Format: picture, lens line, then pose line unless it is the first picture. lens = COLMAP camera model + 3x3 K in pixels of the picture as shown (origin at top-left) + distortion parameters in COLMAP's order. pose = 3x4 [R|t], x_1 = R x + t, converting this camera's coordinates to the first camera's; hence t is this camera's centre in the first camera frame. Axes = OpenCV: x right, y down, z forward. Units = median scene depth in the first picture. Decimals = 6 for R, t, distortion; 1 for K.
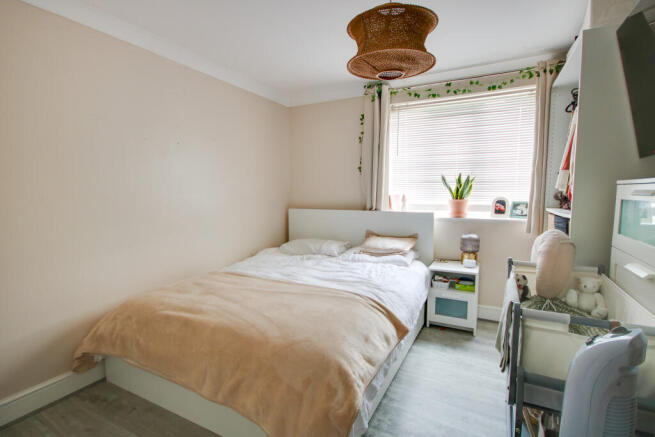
lens RADIAL K [[311.2, 0, 327.5], [0, 311.2, 218.5], [0, 0, 1]] dist [-0.018042, -0.000073]
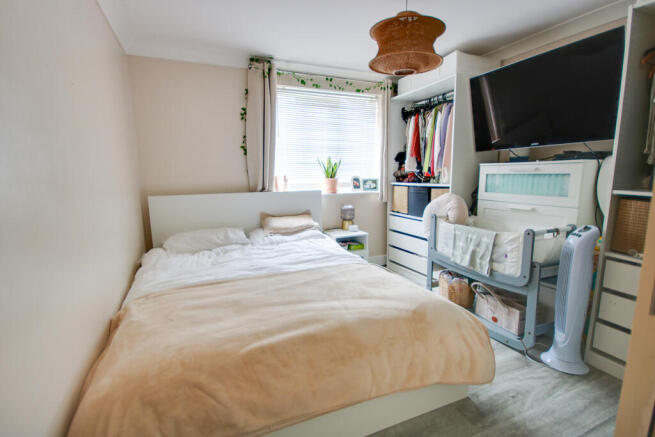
lens RADIAL K [[311.2, 0, 327.5], [0, 311.2, 218.5], [0, 0, 1]] dist [-0.018042, -0.000073]
pose [[0.619819, -0.118278, 0.775780, -0.551878], [0.076735, 0.992974, 0.090084, -0.016578], [-0.780984, 0.003694, 0.624540, 0.260204]]
